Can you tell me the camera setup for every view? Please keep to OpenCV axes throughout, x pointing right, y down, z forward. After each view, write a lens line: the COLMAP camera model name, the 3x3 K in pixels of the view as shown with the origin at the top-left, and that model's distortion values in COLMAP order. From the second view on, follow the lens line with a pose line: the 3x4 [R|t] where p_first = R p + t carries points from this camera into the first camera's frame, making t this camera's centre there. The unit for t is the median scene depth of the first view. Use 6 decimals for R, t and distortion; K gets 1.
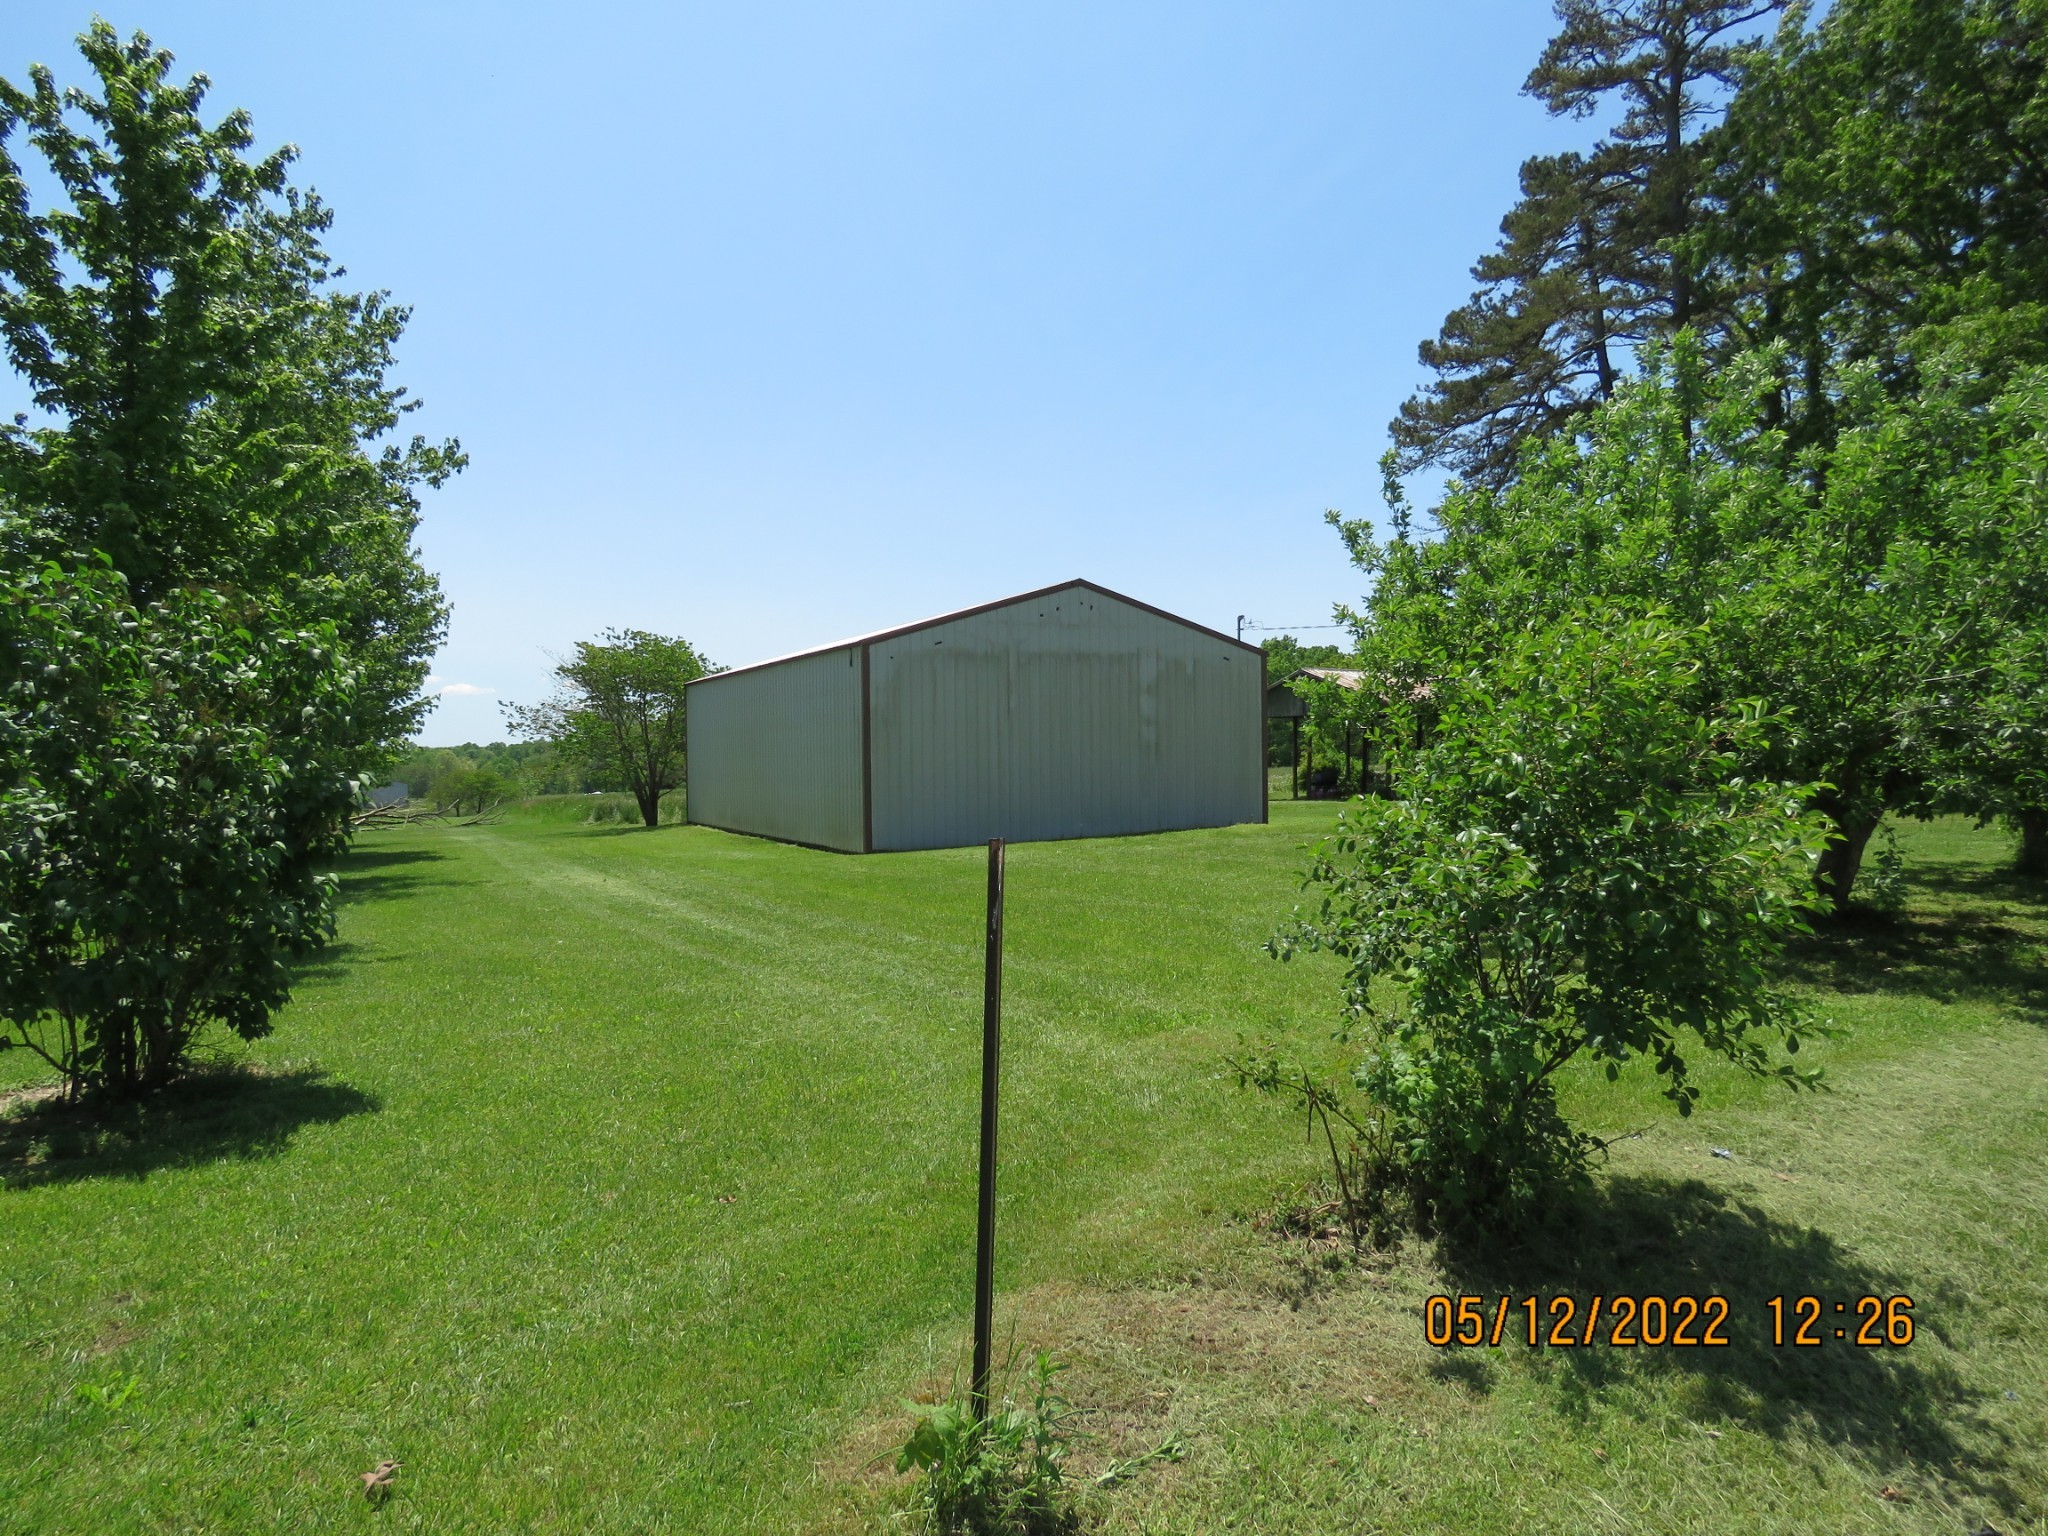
lens RADIAL K [[1327.5, 0, 1048.5], [0, 1327.5, 774.7], [0, 0, 1]] dist [-0.015700, -0.000871]
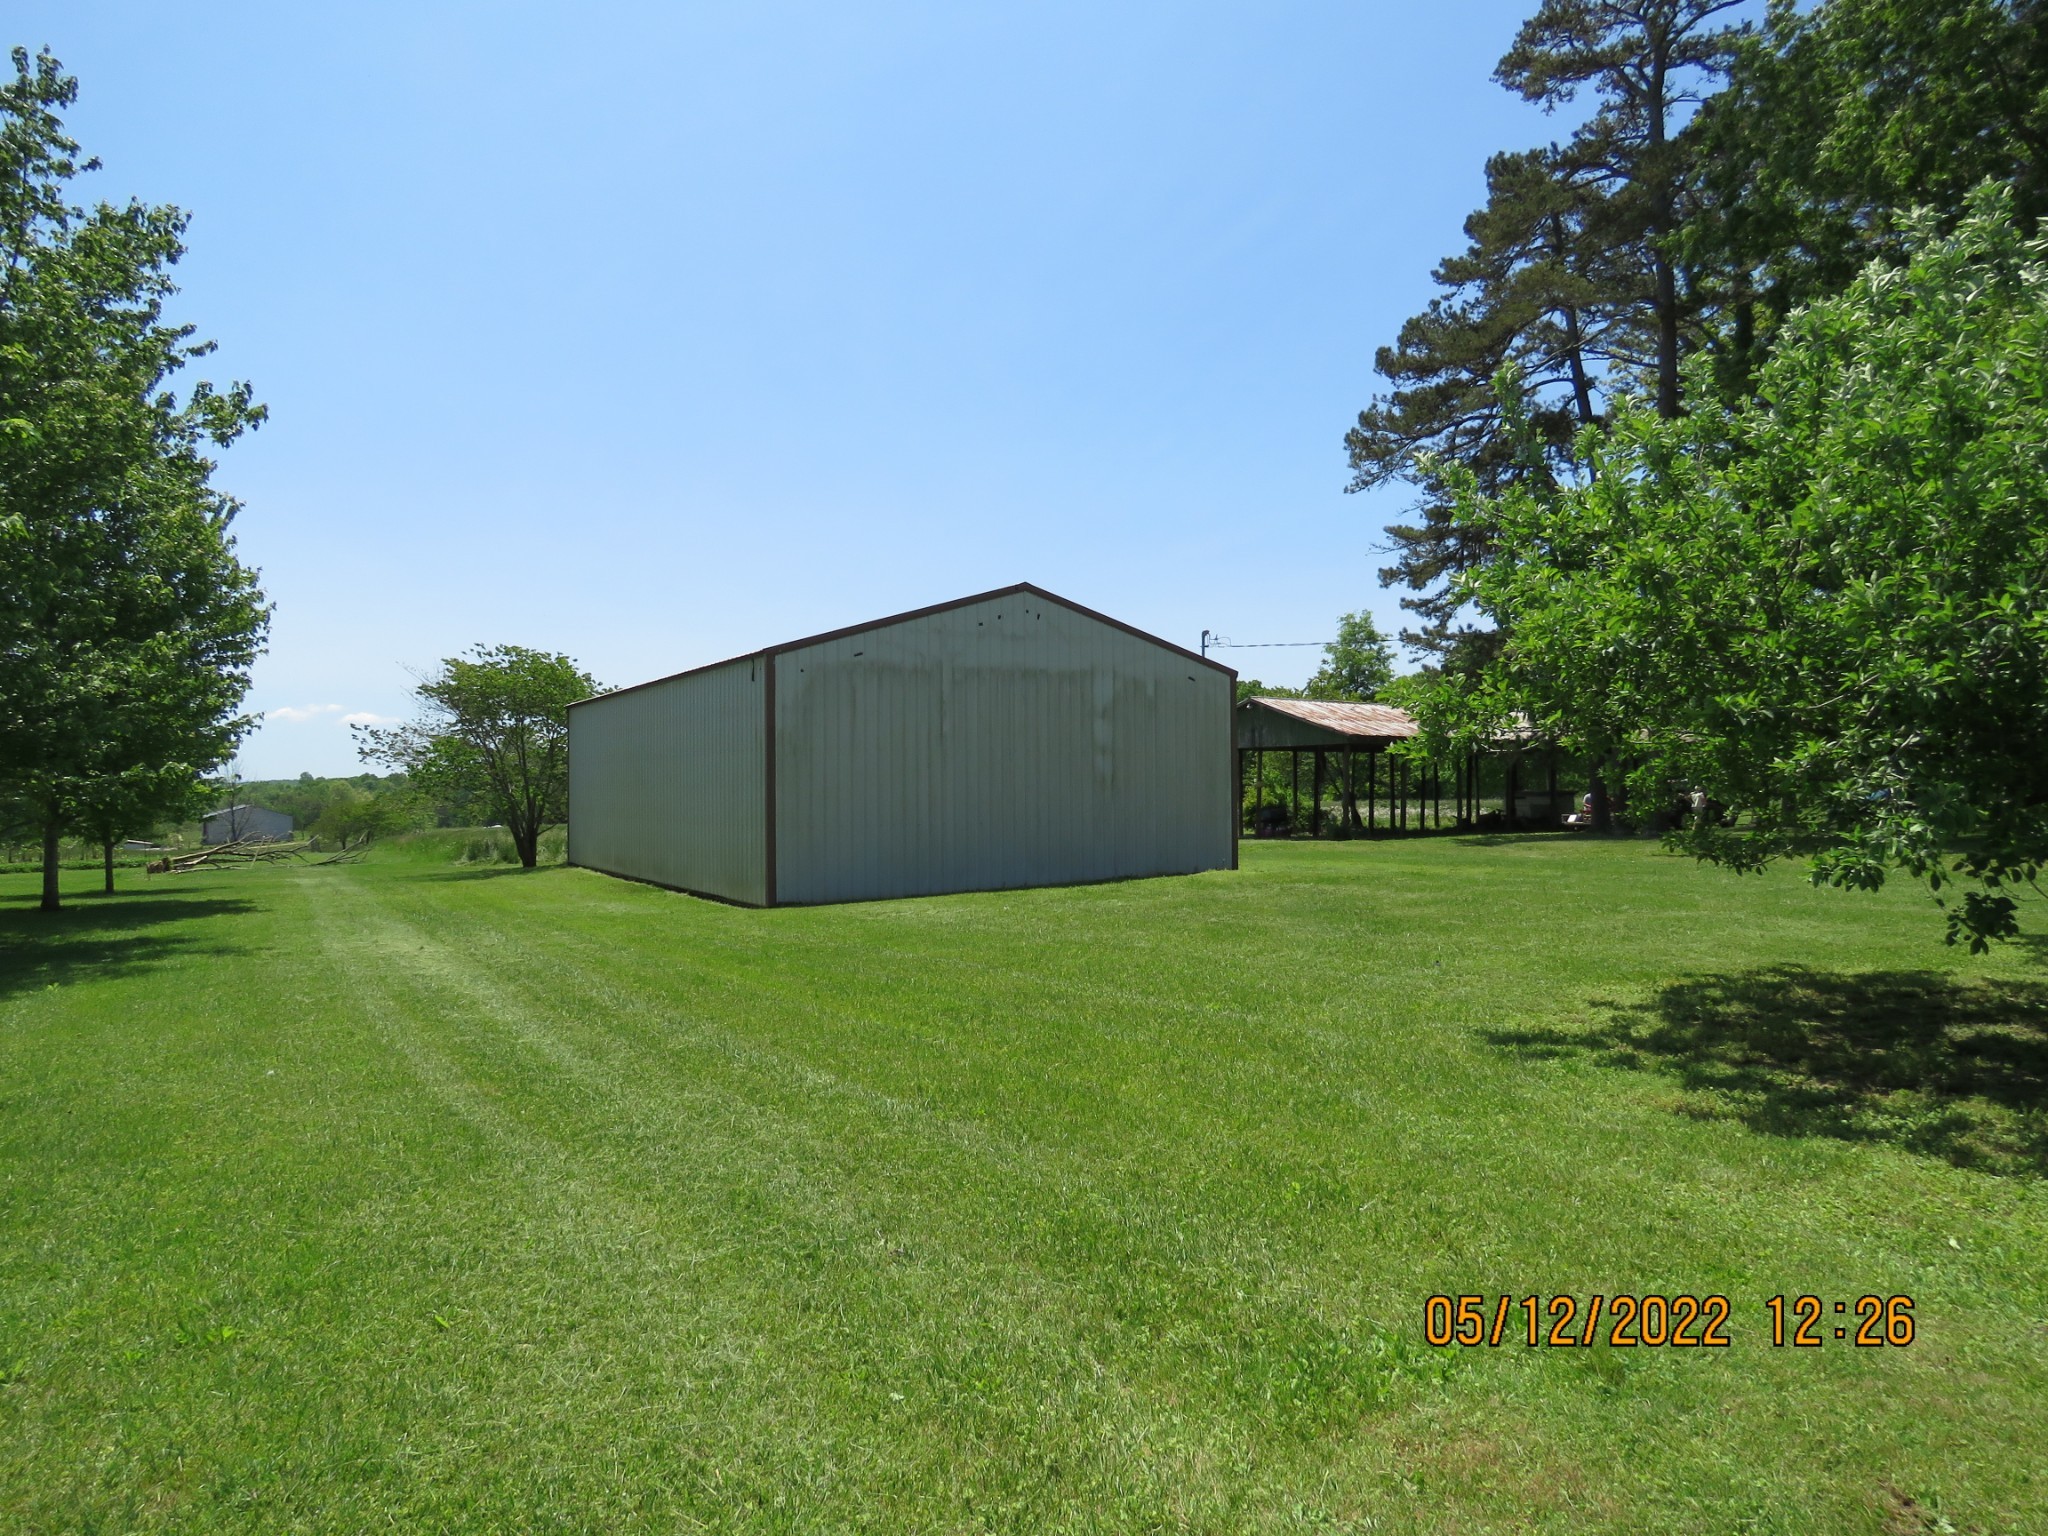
lens RADIAL K [[1313.8, 0, 1024.0], [0, 1313.8, 768.0], [0, 0, 1]] dist [0.007024, -0.037858]
pose [[0.998965, 0.005802, 0.045112, -0.010648], [-0.004392, 0.999500, -0.031299, -0.001307], [-0.045271, 0.031068, 0.998492, 0.115221]]
